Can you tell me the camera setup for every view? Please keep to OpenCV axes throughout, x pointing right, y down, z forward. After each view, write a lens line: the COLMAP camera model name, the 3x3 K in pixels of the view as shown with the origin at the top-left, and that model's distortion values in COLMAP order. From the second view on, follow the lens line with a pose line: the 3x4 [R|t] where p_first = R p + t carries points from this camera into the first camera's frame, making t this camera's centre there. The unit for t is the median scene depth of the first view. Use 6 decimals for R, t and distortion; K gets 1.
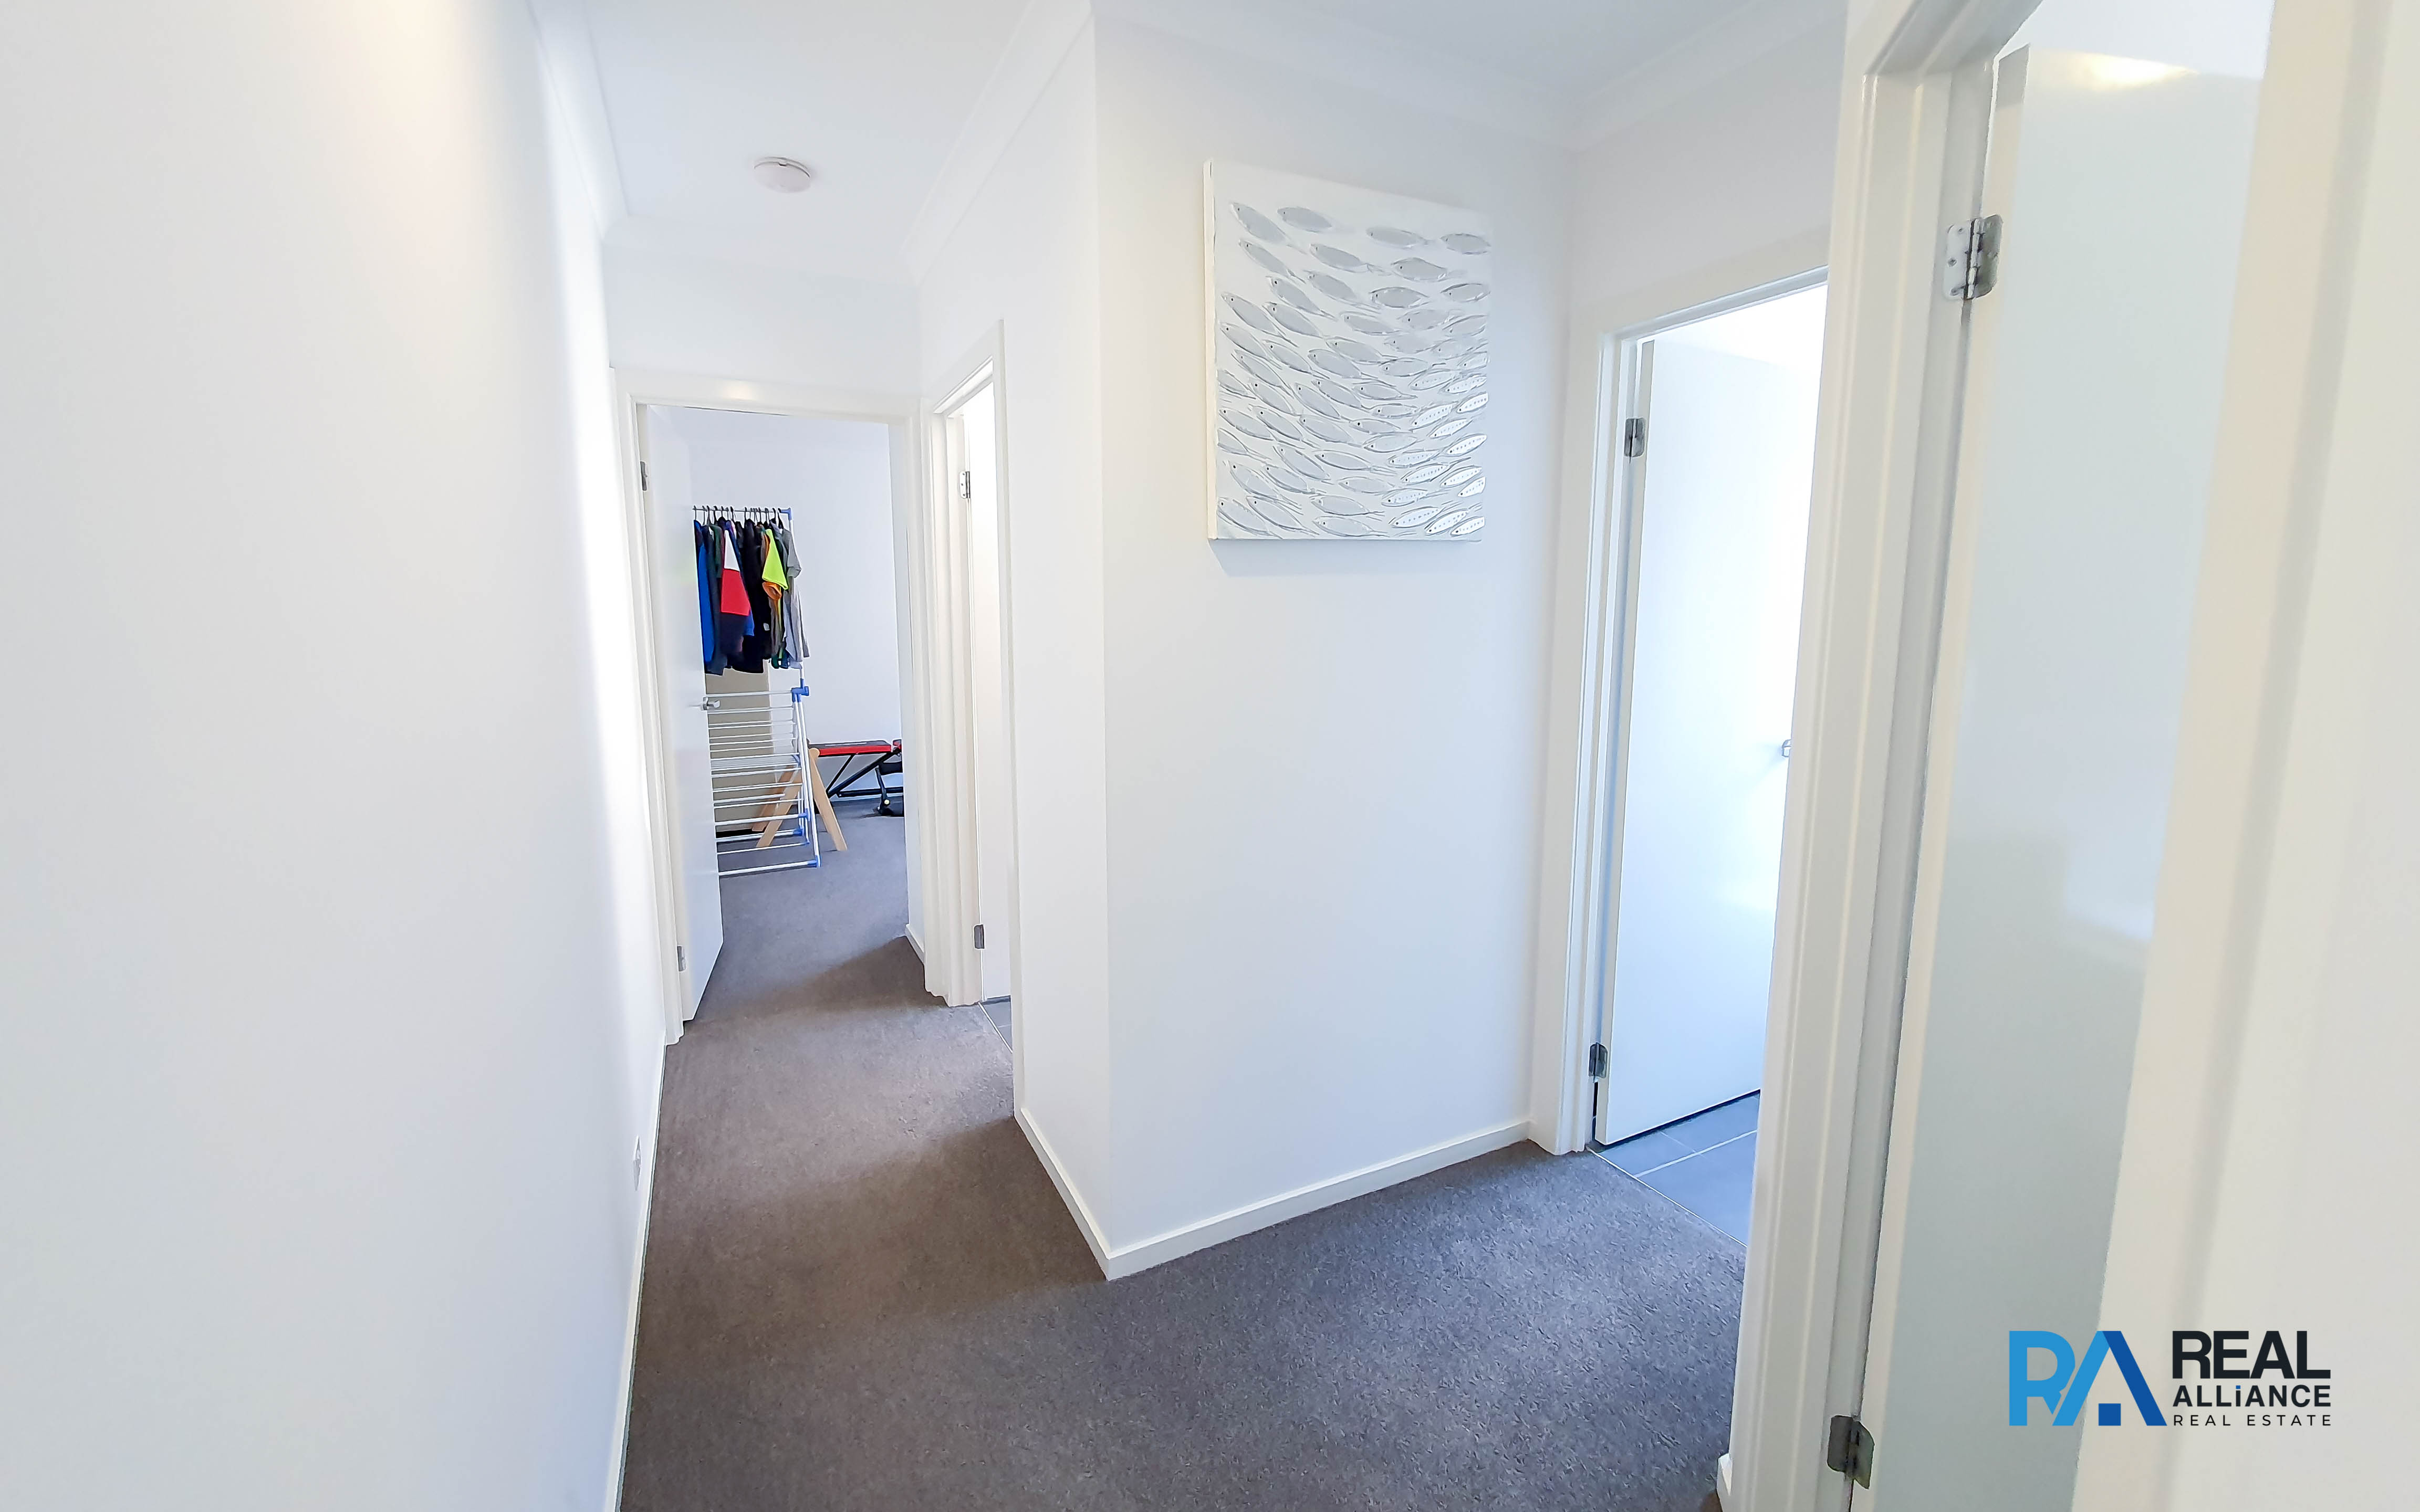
lens RADIAL K [[962.5, 0, 1196.3], [0, 962.5, 740.9], [0, 0, 1]] dist [-0.000976, -0.000235]
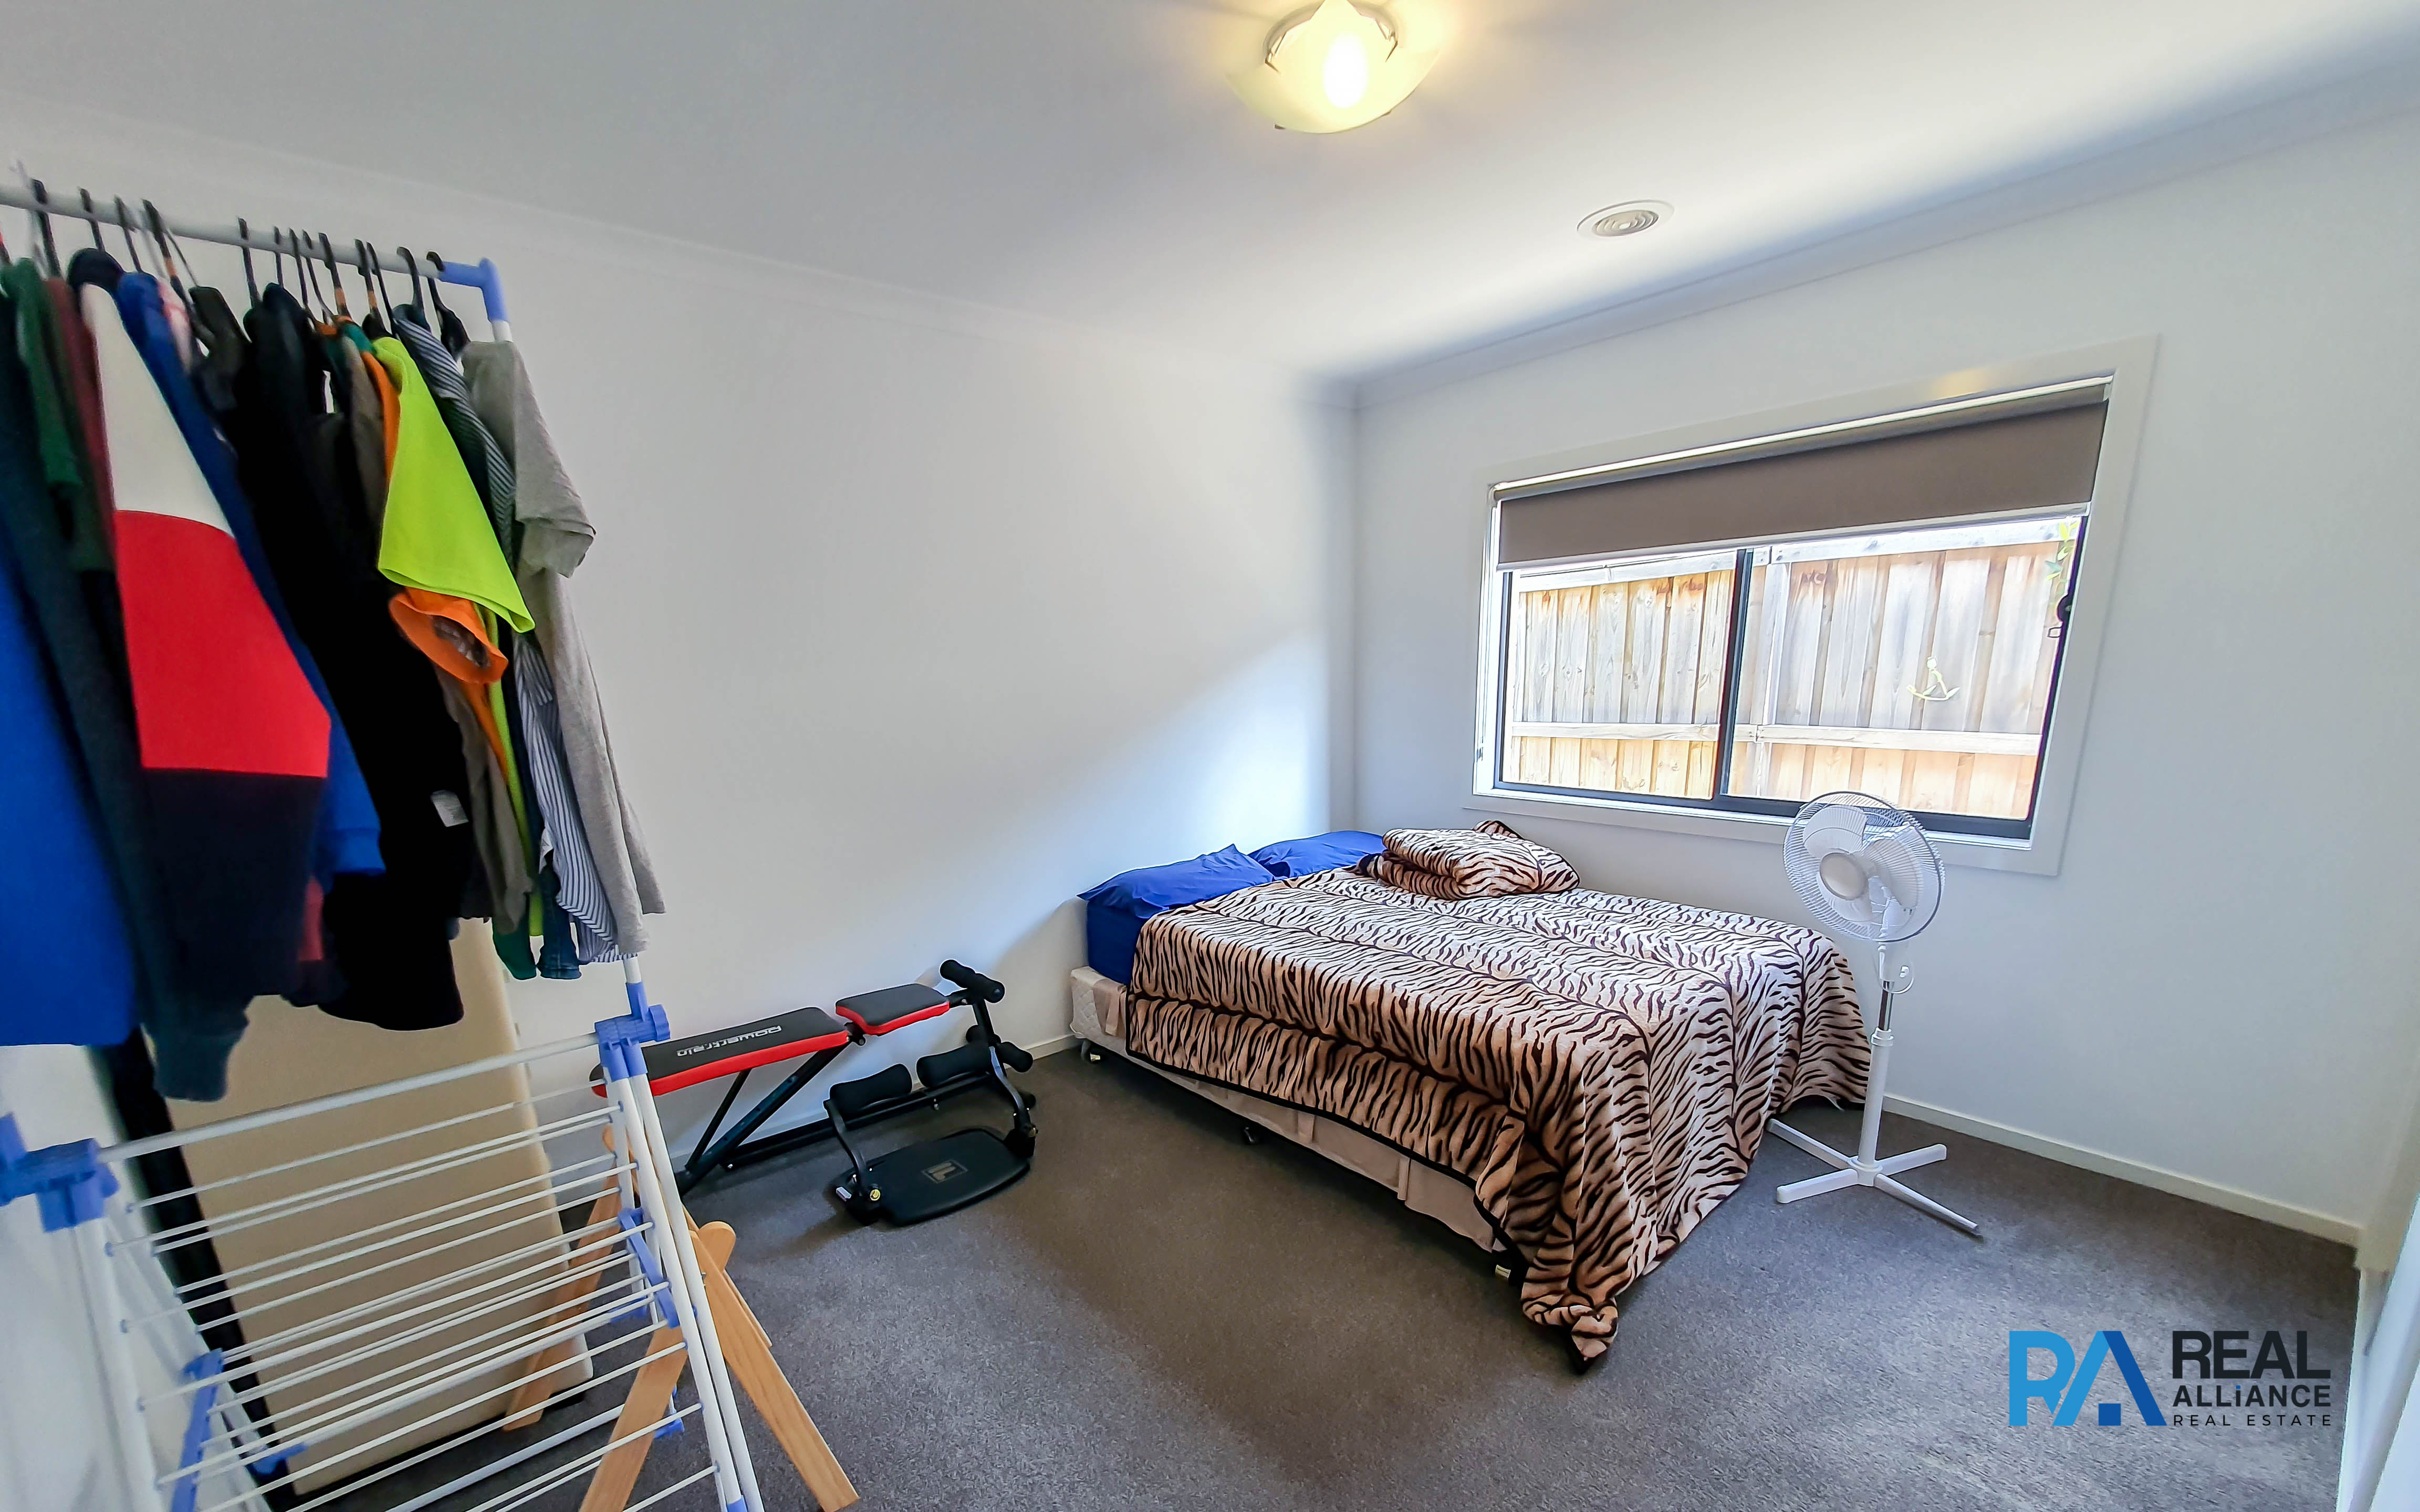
lens RADIAL K [[977.5, 0, 1204.1], [0, 977.5, 908.2], [0, 0, 1]] dist [-0.000758, -0.000179]
pose [[0.976153, -0.081866, 0.201053, -0.327188], [0.058927, 0.991317, 0.117549, -0.113185], [-0.208931, -0.102898, 0.972502, 0.750057]]
